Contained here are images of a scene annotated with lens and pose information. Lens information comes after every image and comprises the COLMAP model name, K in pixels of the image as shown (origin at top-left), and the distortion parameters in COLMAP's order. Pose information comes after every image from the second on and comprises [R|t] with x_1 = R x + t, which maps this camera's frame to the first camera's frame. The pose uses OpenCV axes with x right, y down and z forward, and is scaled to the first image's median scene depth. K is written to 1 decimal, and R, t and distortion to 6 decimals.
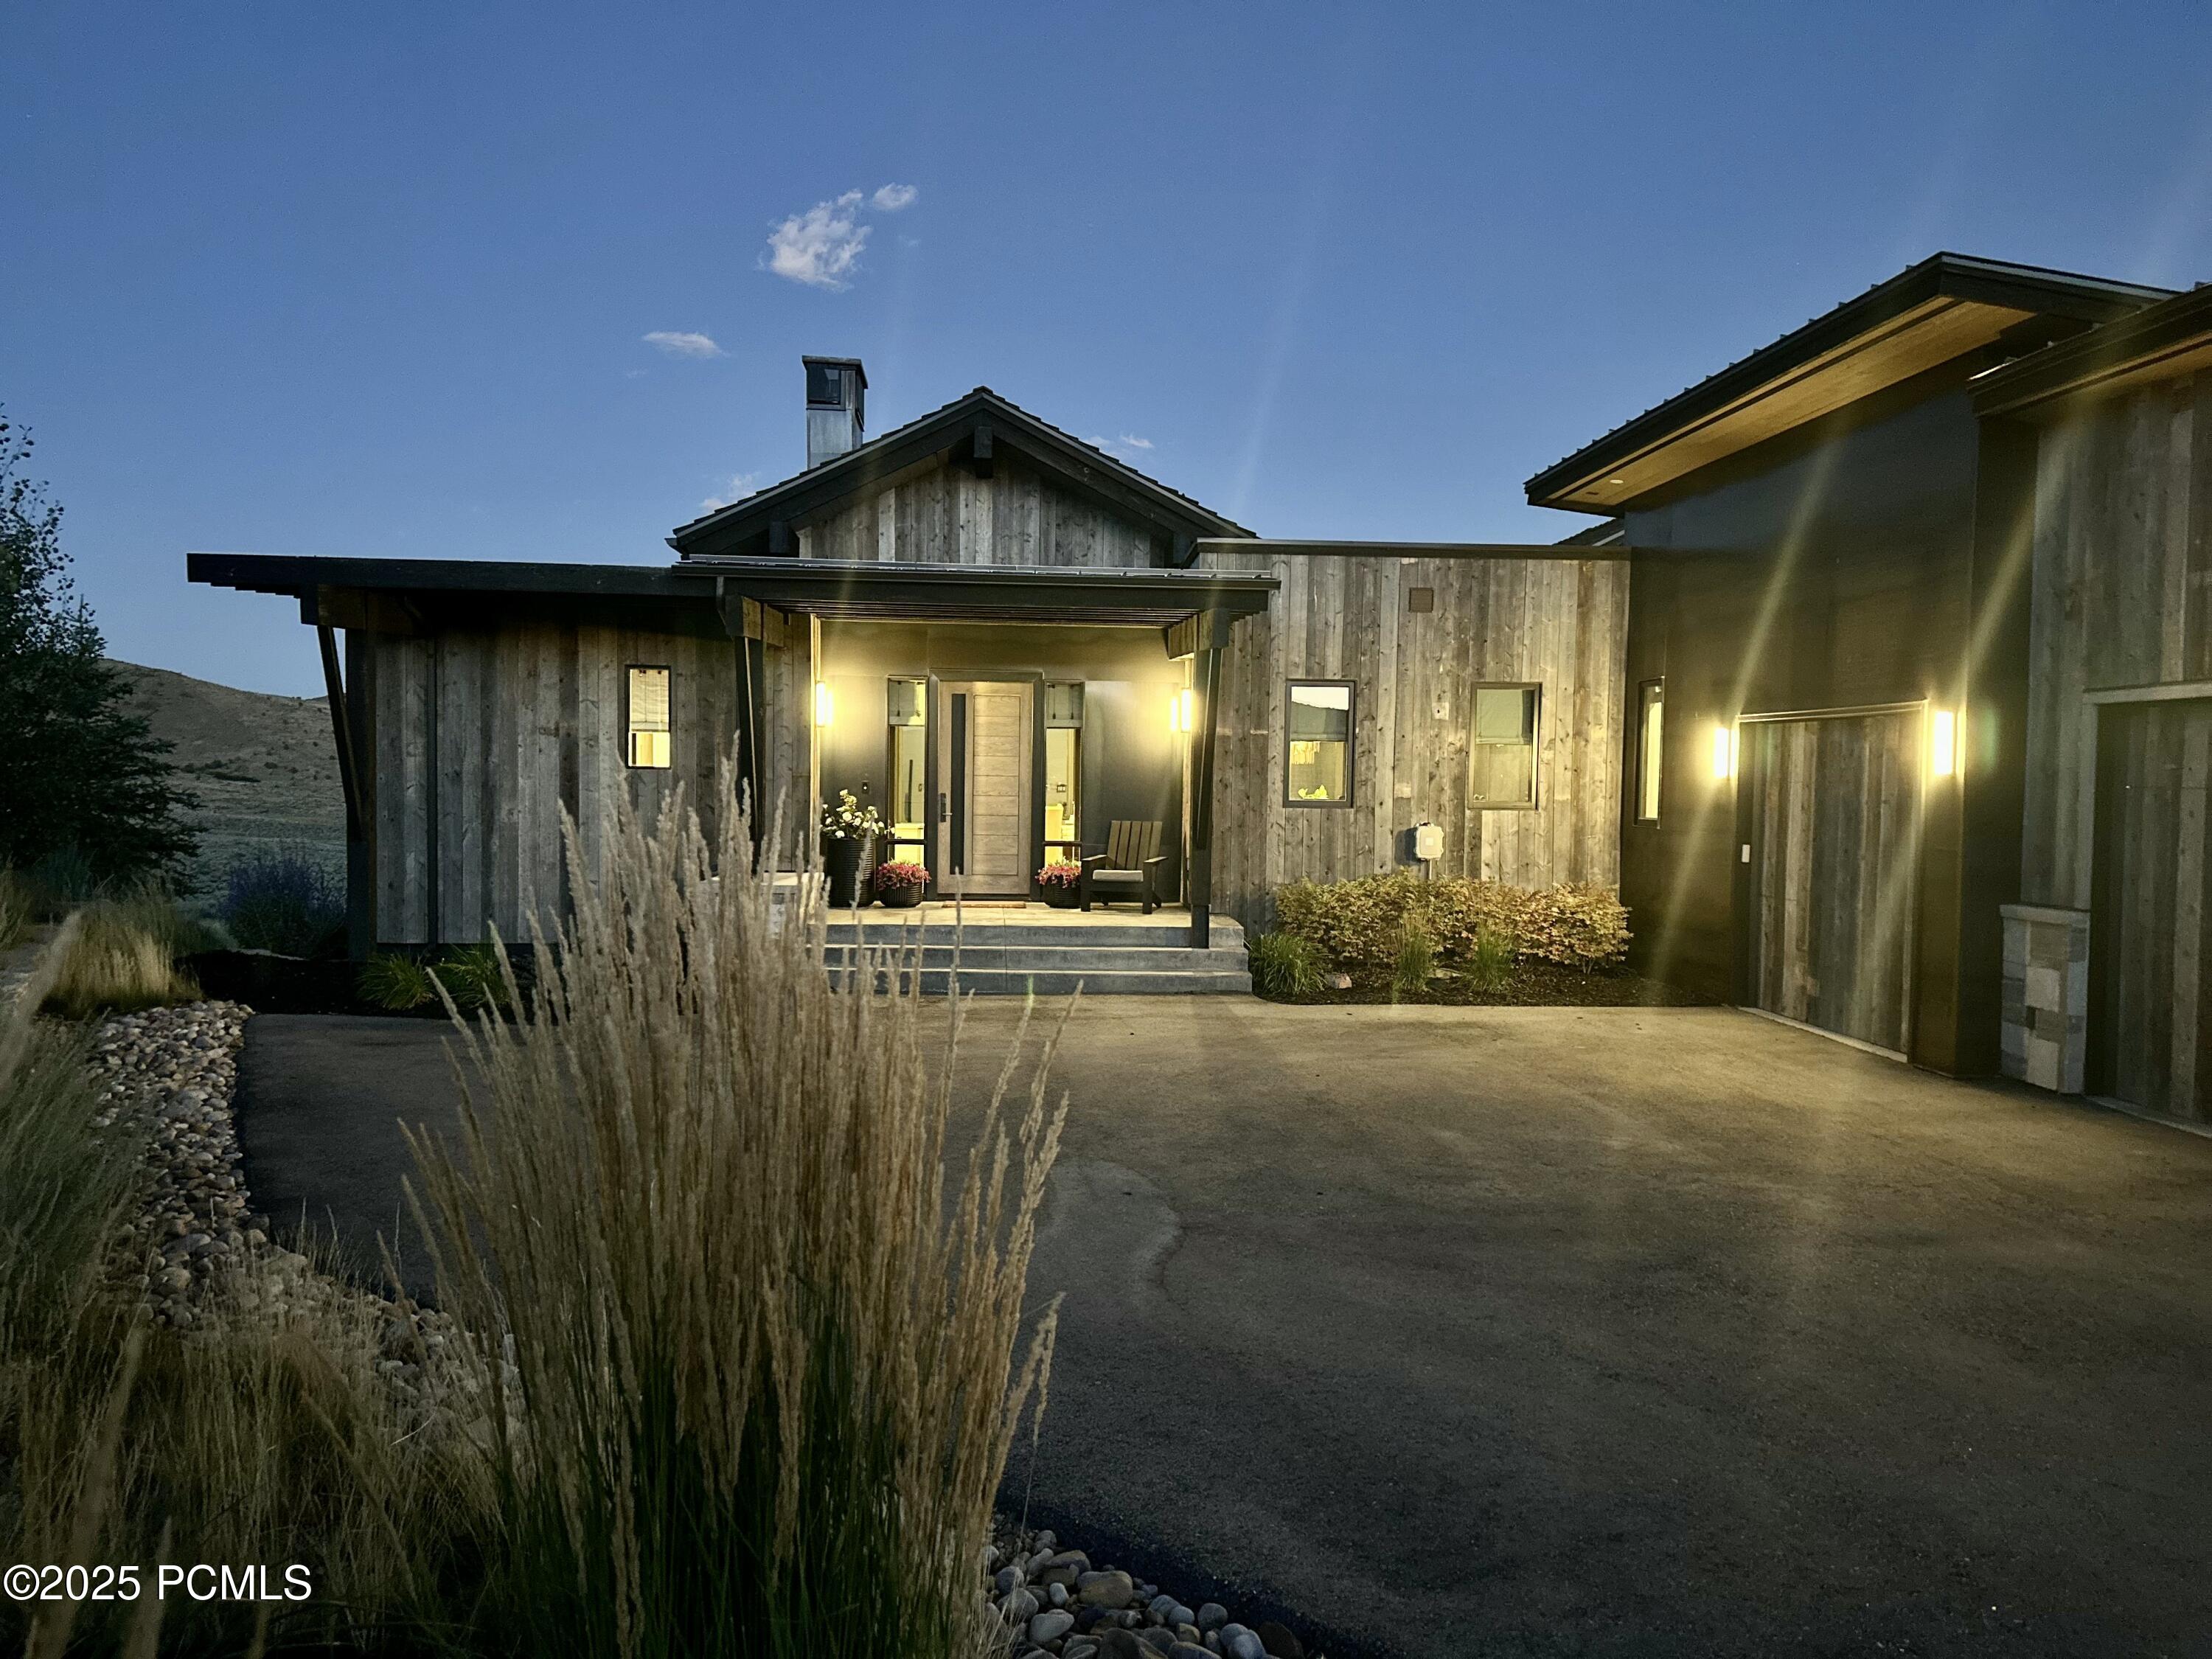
lens RADIAL K [[1557.3, 0, 1106.2], [0, 1557.3, 840.5], [0, 0, 1]] dist [0.154190, -0.251839]
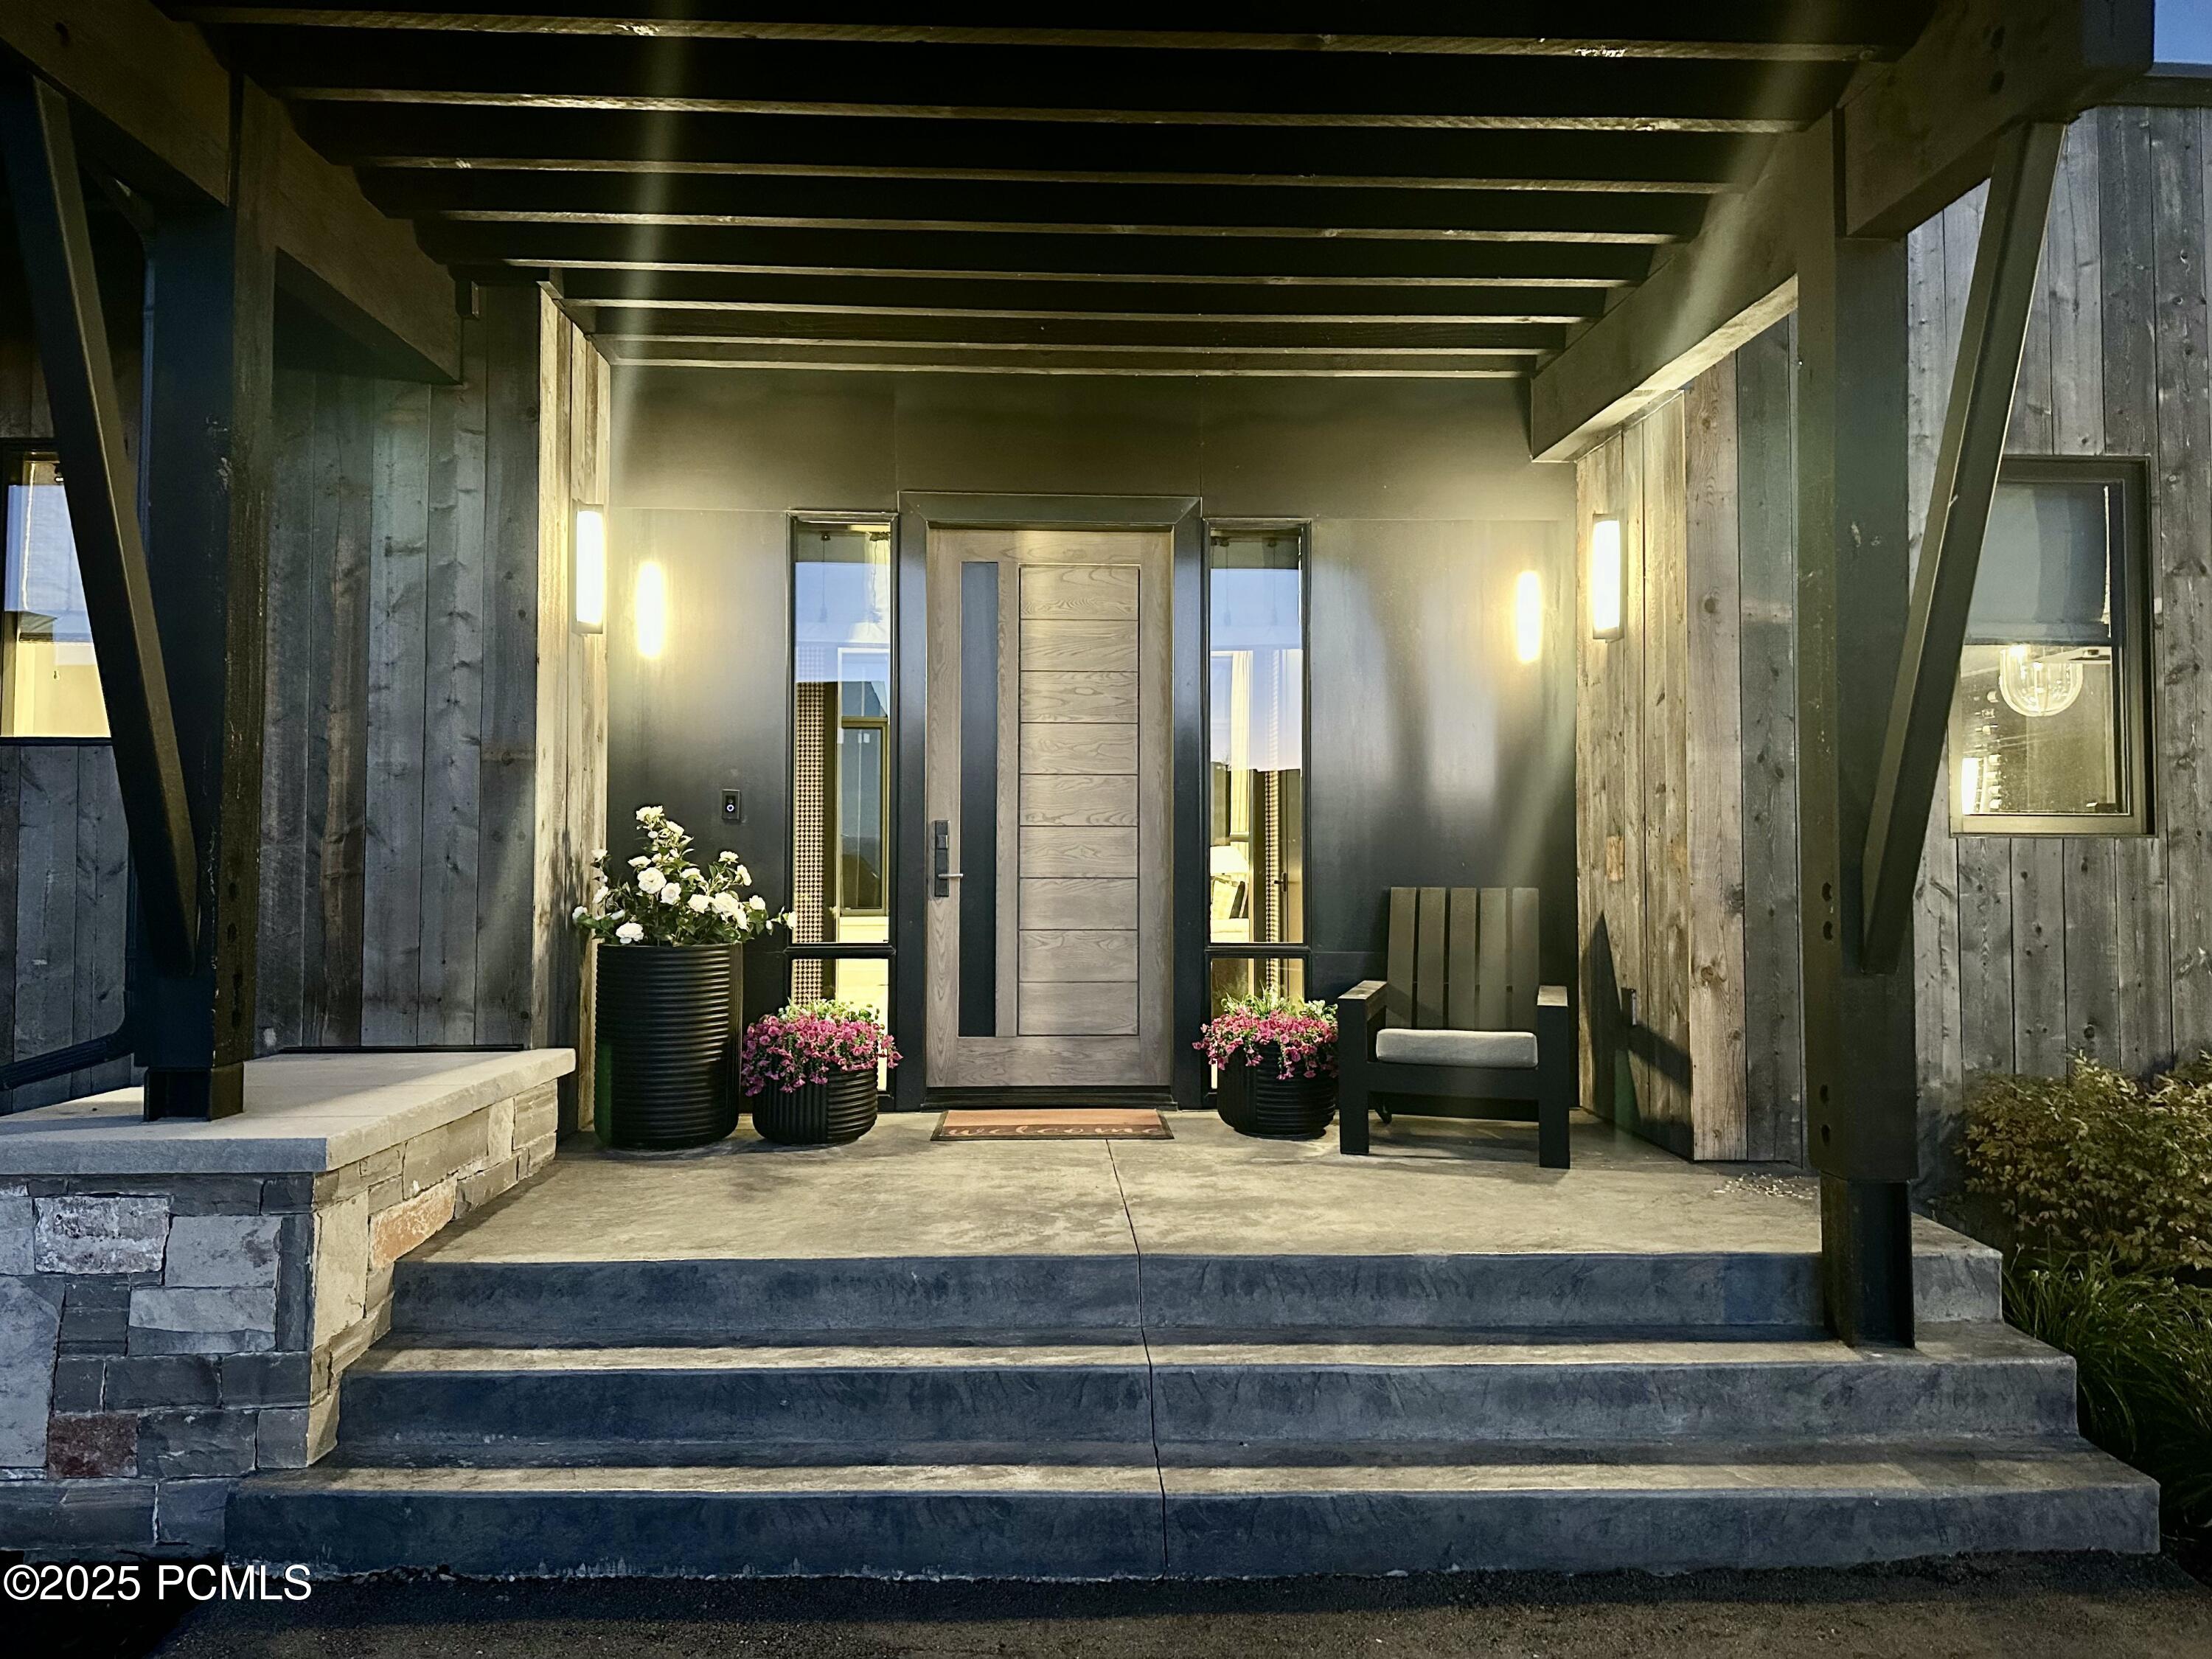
lens RADIAL K [[1557.3, 0, 1106.2], [0, 1557.3, 840.5], [0, 0, 1]] dist [0.154190, -0.251839]
pose [[0.999576, -0.013448, -0.025836, -0.056381], [0.011821, 0.997999, -0.062109, -0.001469], [0.026620, 0.061777, 0.997735, 0.643930]]
